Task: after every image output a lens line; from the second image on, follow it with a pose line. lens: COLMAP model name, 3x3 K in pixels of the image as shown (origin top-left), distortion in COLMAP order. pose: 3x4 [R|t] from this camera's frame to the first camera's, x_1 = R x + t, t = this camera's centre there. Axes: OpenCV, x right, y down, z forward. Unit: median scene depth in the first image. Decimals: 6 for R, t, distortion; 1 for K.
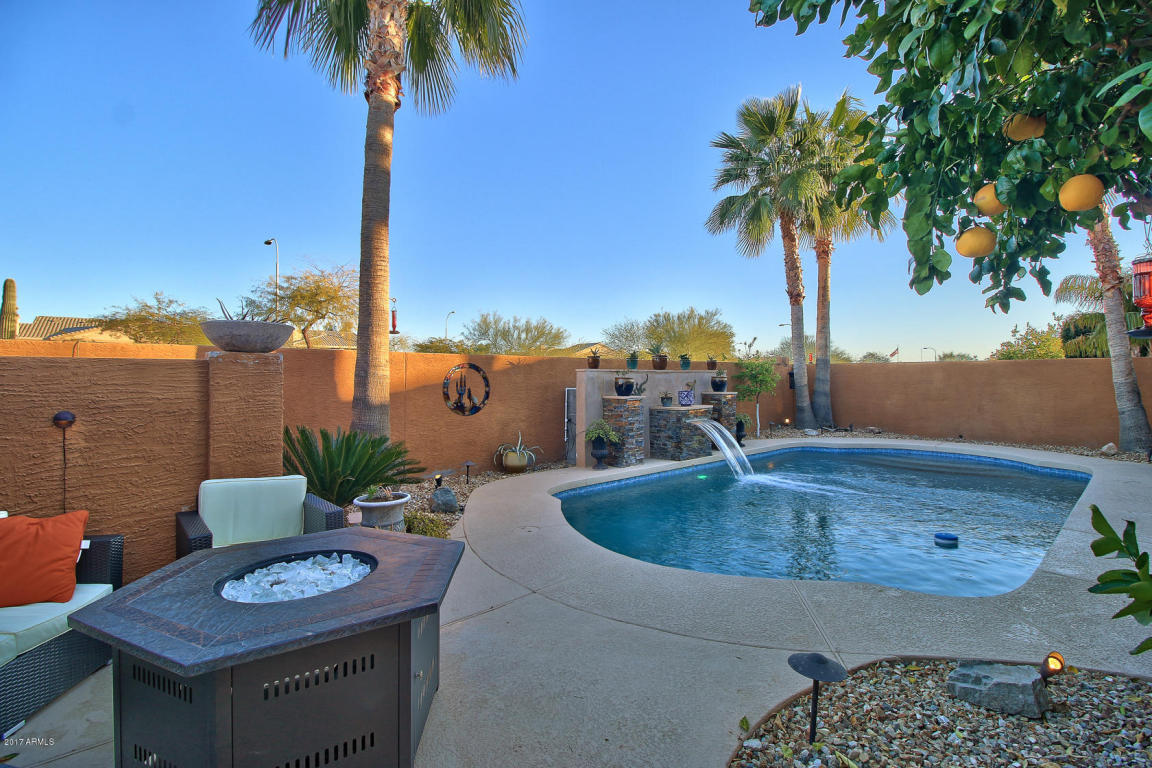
lens RADIAL K [[526.2, 0, 579.7], [0, 526.2, 367.6], [0, 0, 1]] dist [0.000492, -0.010136]
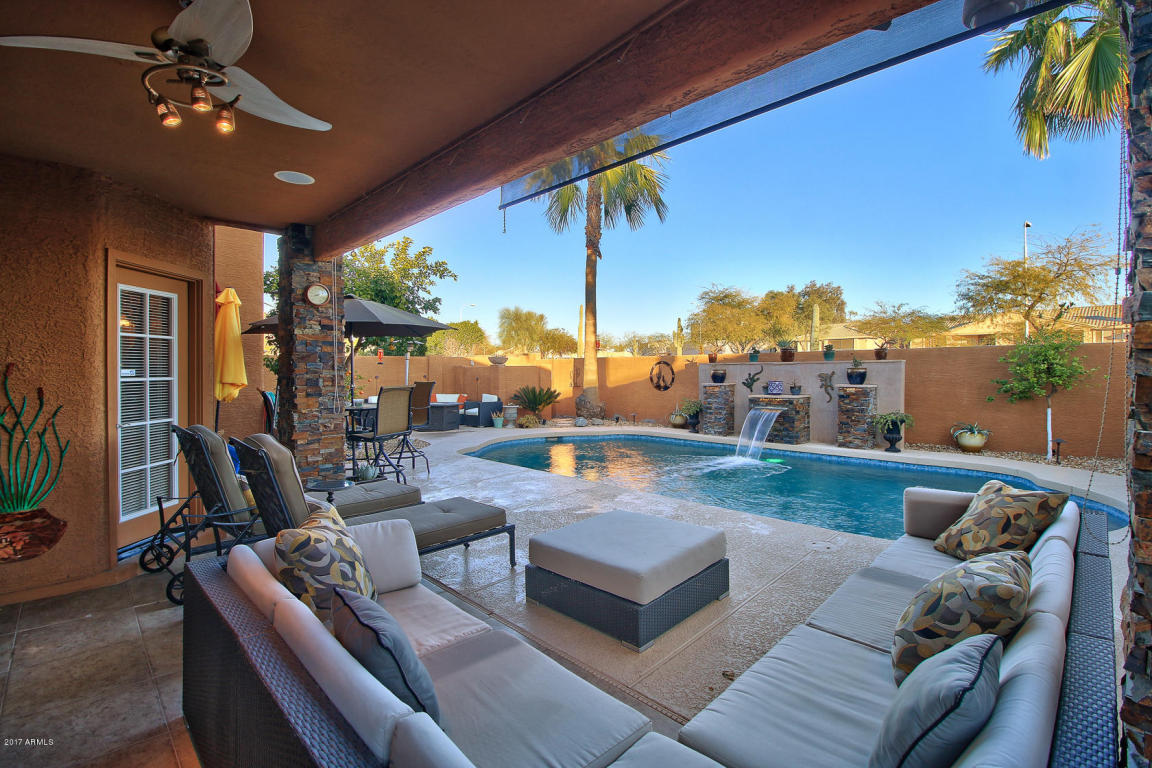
lens RADIAL K [[525.7, 0, 588.9], [0, 525.7, 383.8], [0, 0, 1]] dist [-0.002197, -0.000541]
pose [[0.053769, 0.028365, -0.998150, 1.480281], [0.026397, 0.999207, 0.029817, 0.007639], [0.998204, -0.027952, 0.052978, 0.640608]]
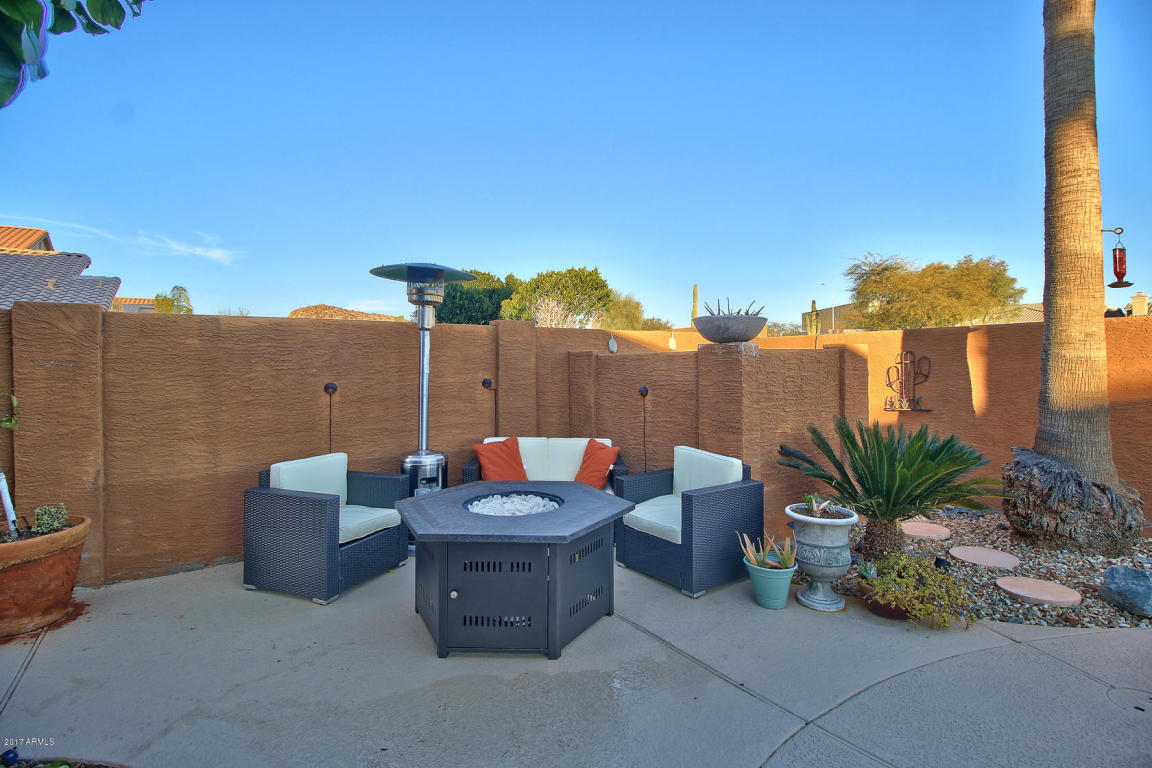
lens RADIAL K [[526.2, 0, 579.7], [0, 526.2, 367.6], [0, 0, 1]] dist [0.000492, -0.010136]
pose [[-0.115672, 0.005149, -0.993274, 0.229067], [0.029148, 0.999574, 0.001788, 0.005809], [0.992860, -0.028745, -0.115773, 0.350494]]
